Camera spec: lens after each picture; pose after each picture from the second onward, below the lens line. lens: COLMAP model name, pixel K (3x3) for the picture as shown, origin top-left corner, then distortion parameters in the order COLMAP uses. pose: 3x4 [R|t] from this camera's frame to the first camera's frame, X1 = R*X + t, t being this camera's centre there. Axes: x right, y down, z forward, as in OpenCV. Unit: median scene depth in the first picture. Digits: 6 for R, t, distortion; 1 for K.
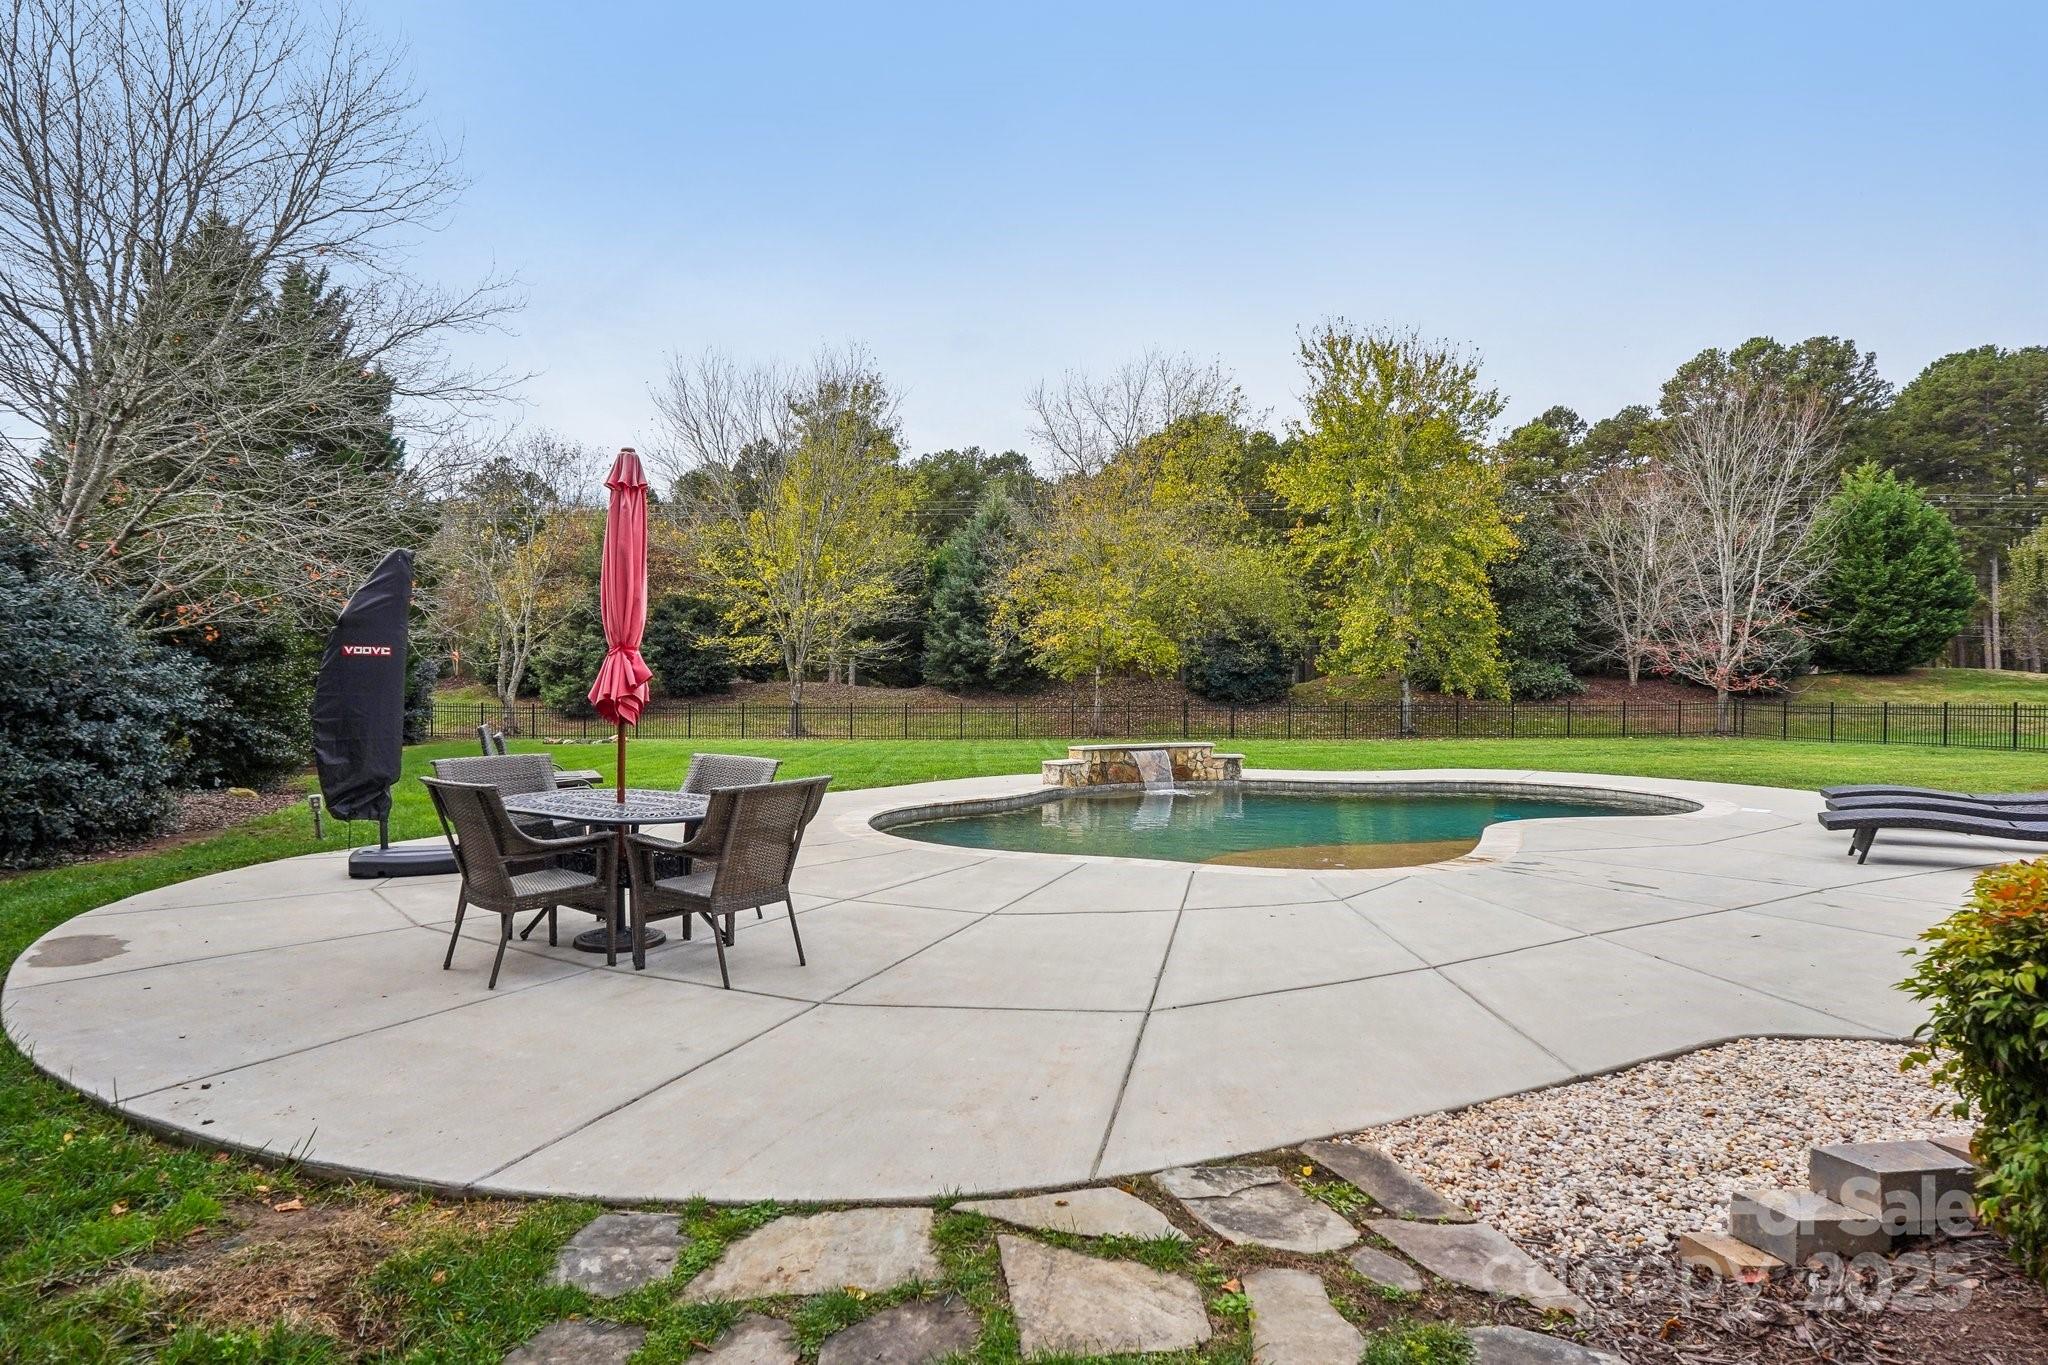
lens RADIAL K [[1144.8, 0, 1028.0], [0, 1144.8, 689.7], [0, 0, 1]] dist [-0.027098, 0.002077]
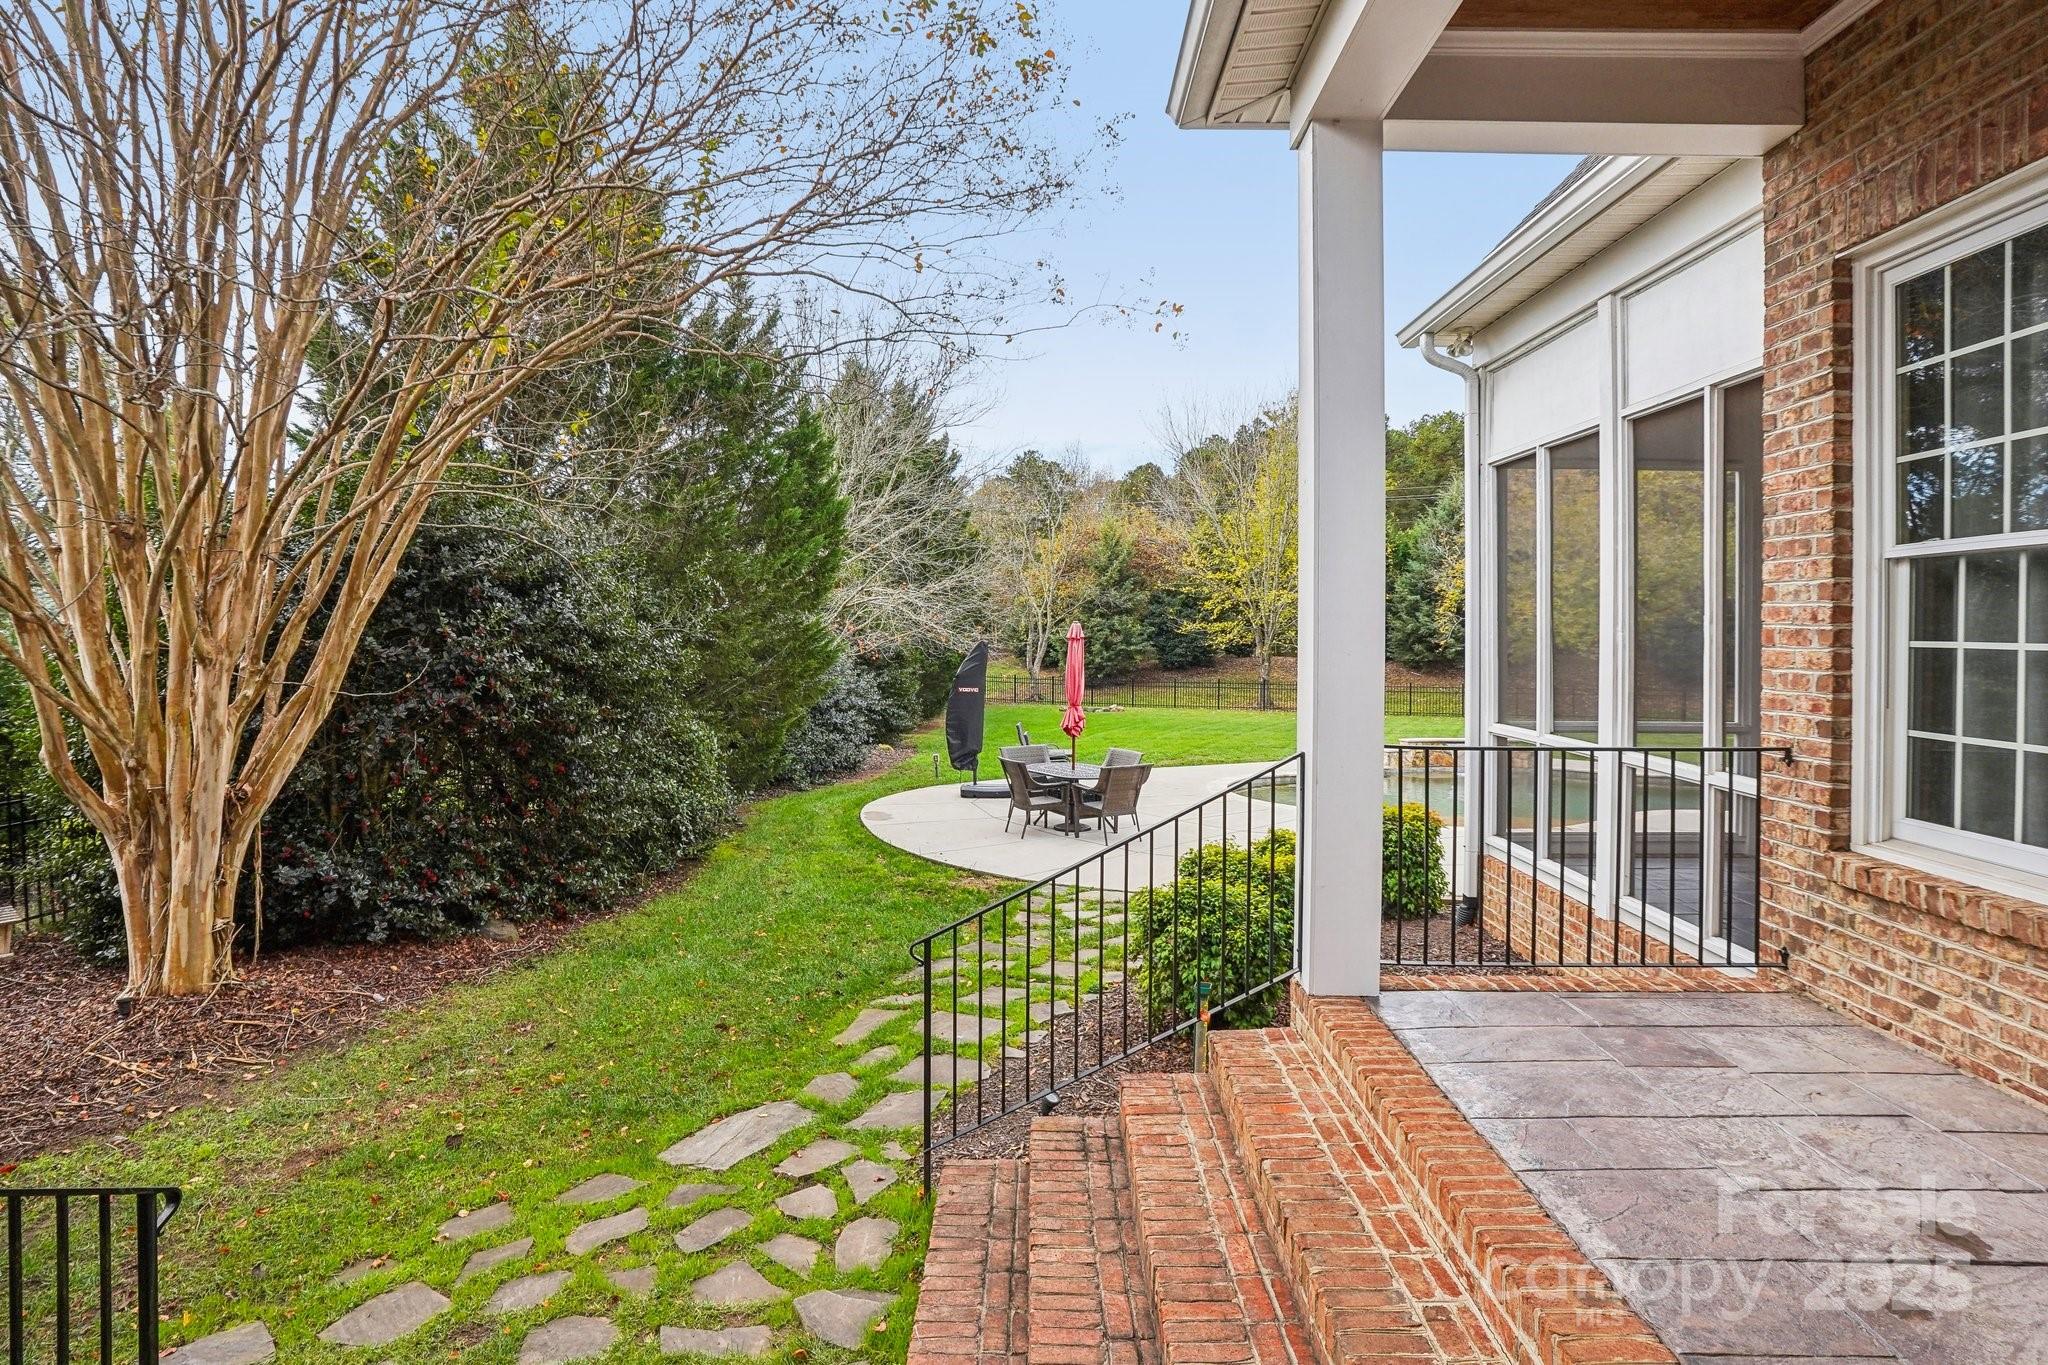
lens RADIAL K [[1144.8, 0, 1022.4], [0, 1144.8, 667.8], [0, 0, 1]] dist [-0.027098, 0.002077]
pose [[0.904619, 0.012149, -0.426047, 0.072109], [-0.005519, 0.999844, 0.016792, -0.019587], [0.426184, -0.012839, 0.904545, -0.154004]]
